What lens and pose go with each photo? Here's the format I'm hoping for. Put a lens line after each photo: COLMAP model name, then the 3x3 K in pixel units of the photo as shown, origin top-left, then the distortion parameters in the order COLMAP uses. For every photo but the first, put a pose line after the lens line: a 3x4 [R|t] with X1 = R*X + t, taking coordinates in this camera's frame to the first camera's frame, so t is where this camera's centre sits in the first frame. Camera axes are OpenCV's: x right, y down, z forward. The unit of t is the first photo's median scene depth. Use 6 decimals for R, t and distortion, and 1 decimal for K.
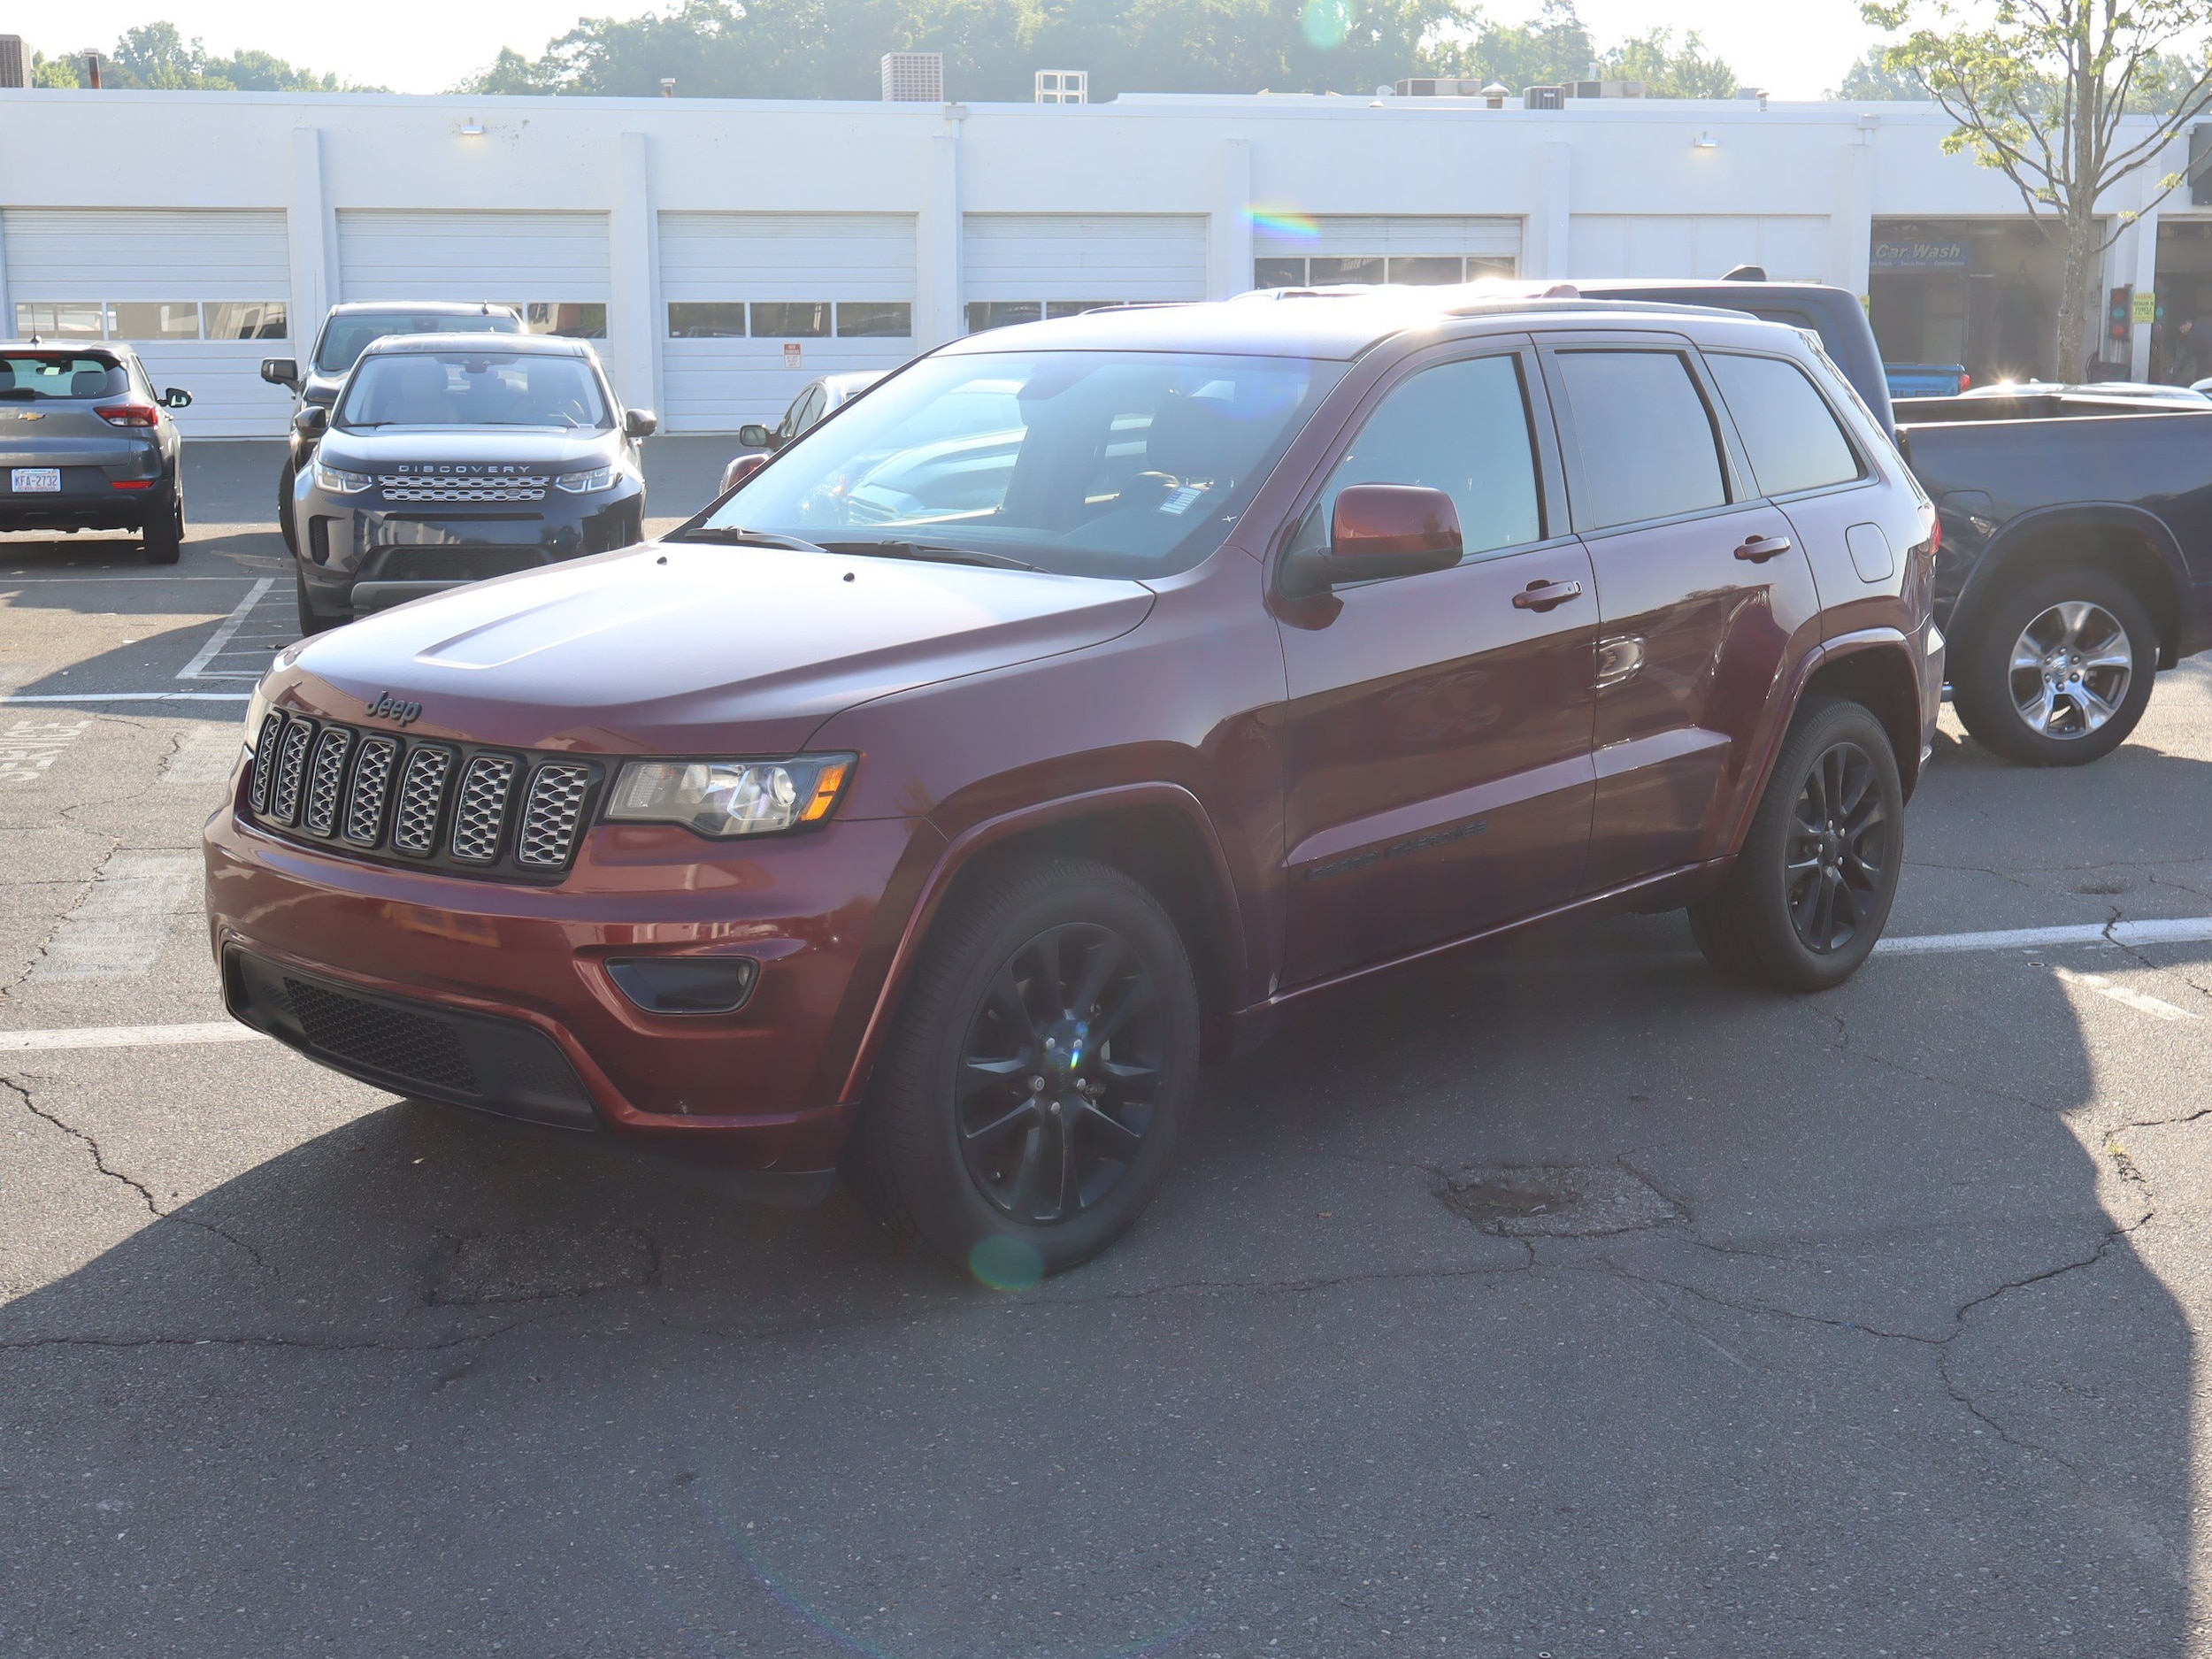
lens RADIAL K [[2899.5, 0, 1106.0], [0, 2899.5, 829.5], [0, 0, 1]] dist [0.026034, -0.015300]
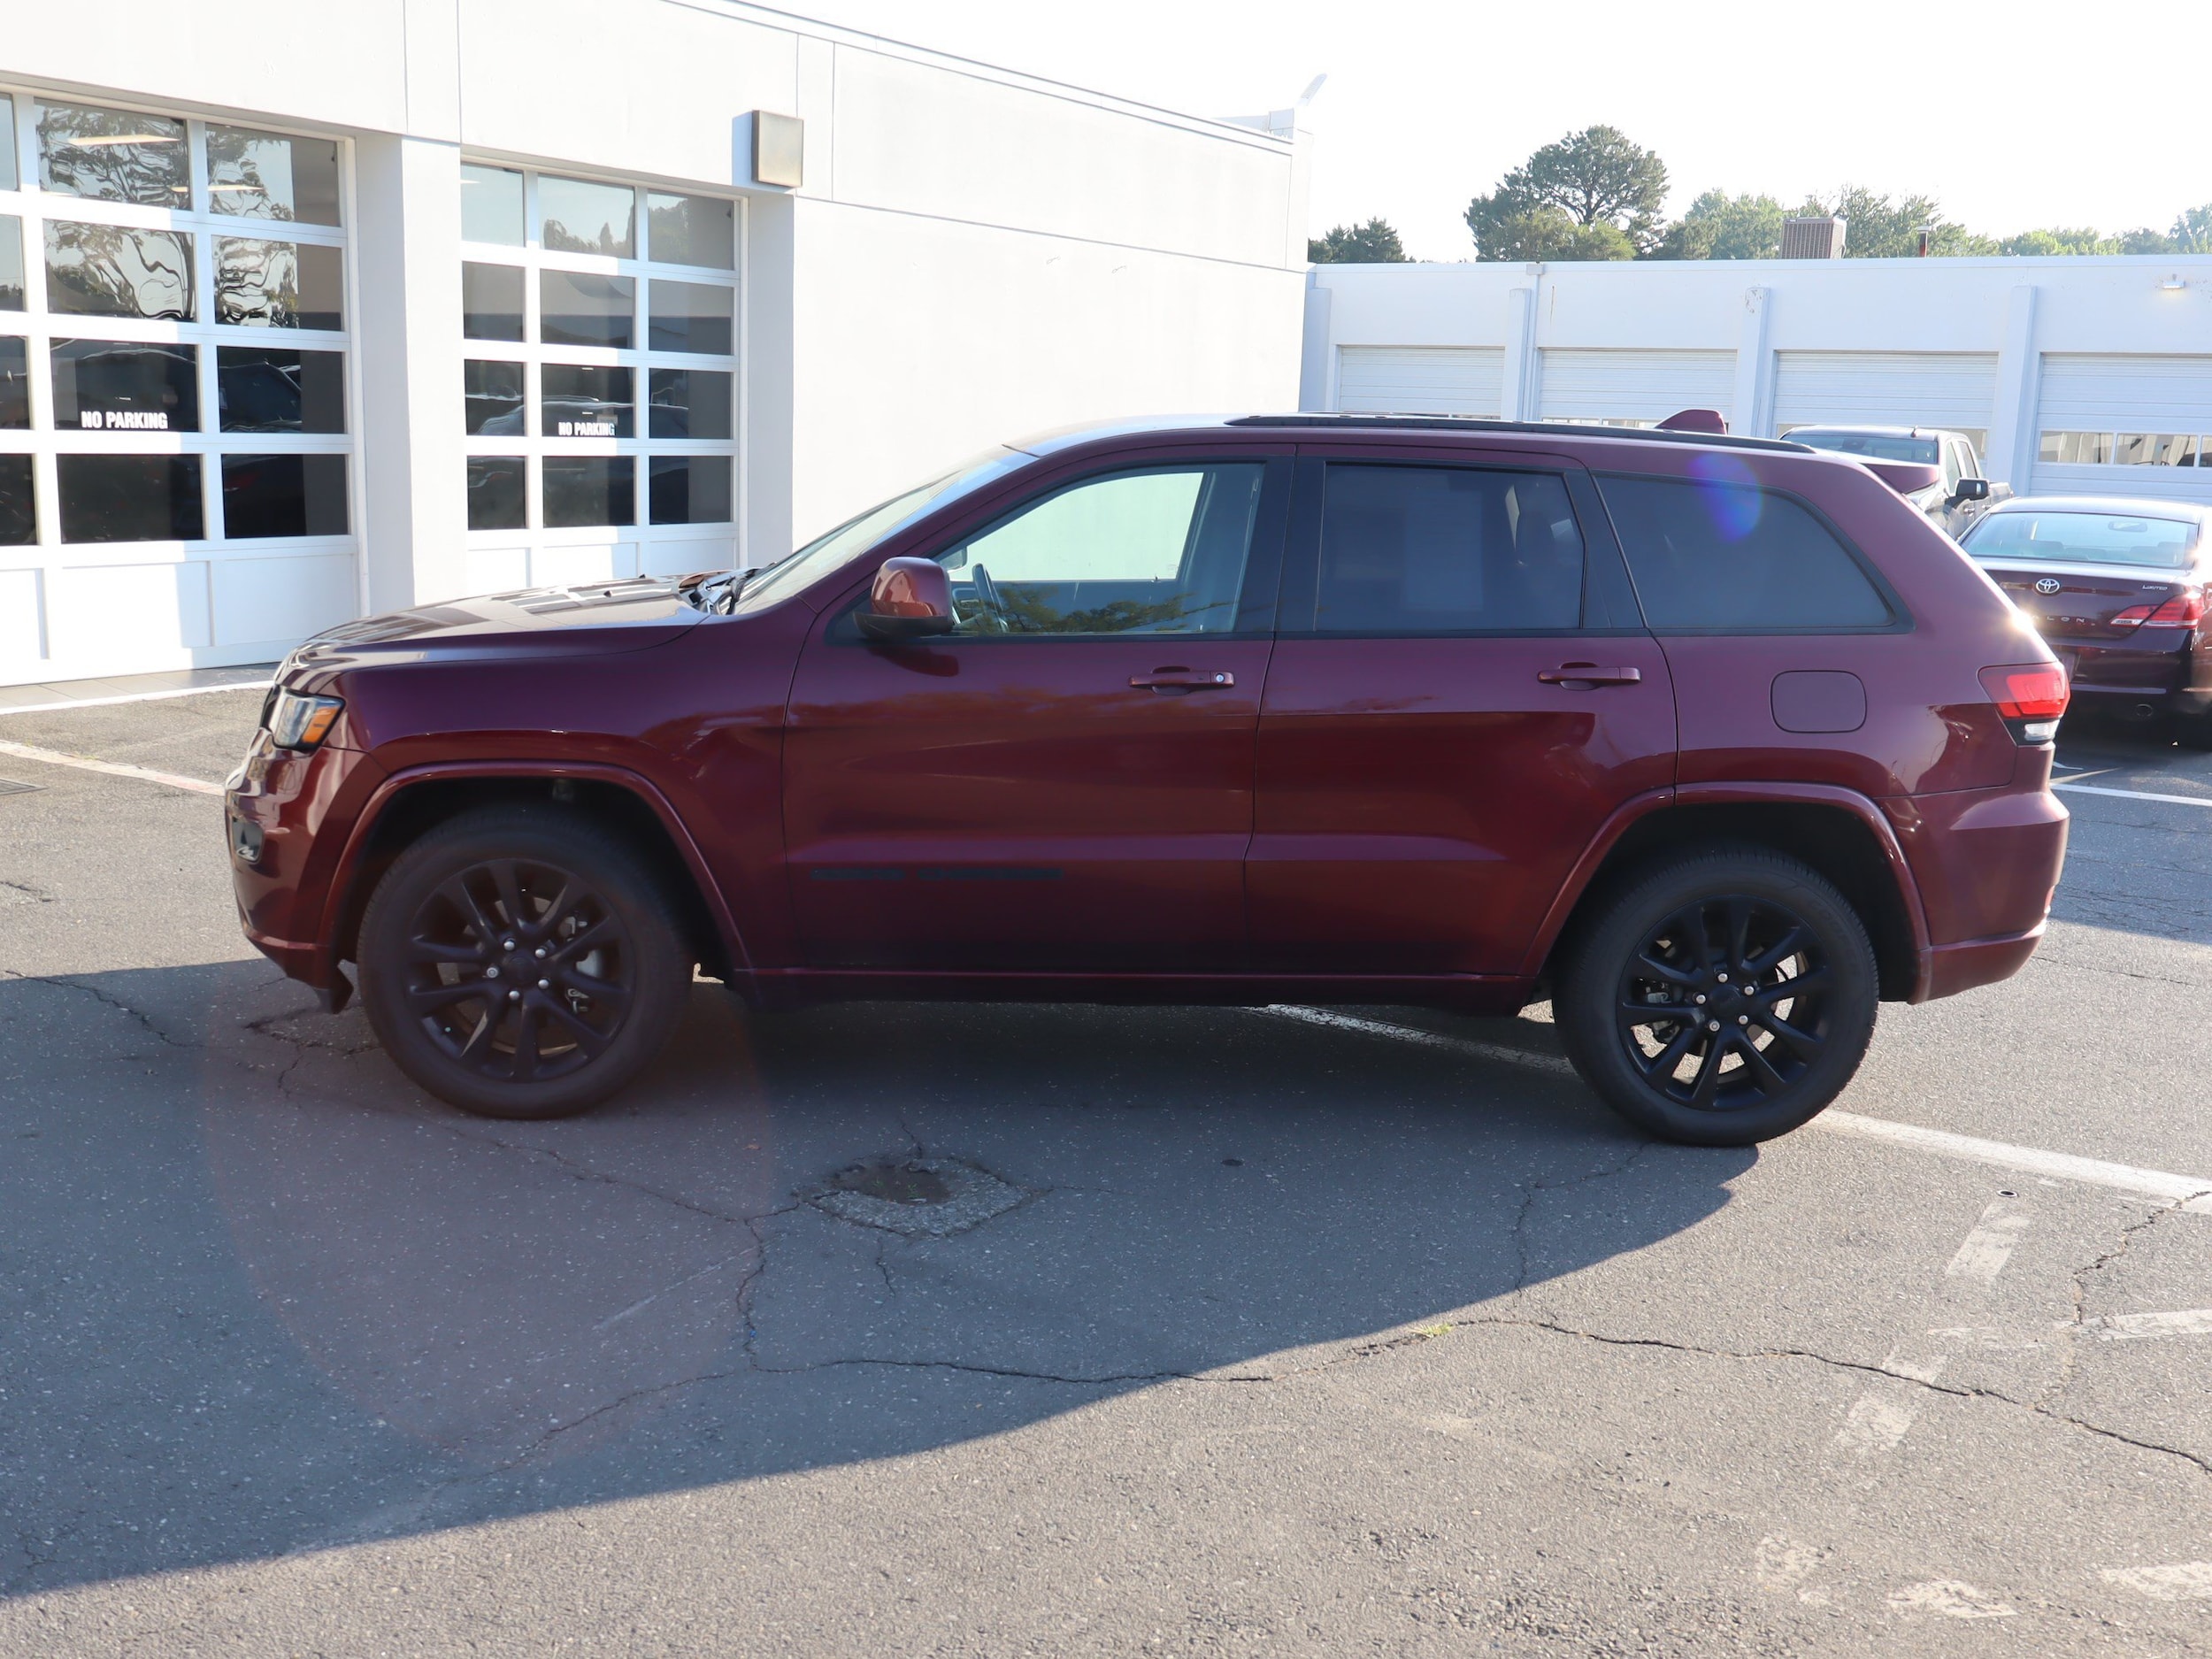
lens RADIAL K [[2130.2, 0, 873.4], [0, 2130.2, 825.4], [0, 0, 1]] dist [0.010569, -0.013129]
pose [[0.662683, 0.164094, -0.730702, 0.676606], [-0.159077, 0.984277, 0.076771, -0.072523], [0.731810, 0.065363, 0.678367, 0.370785]]
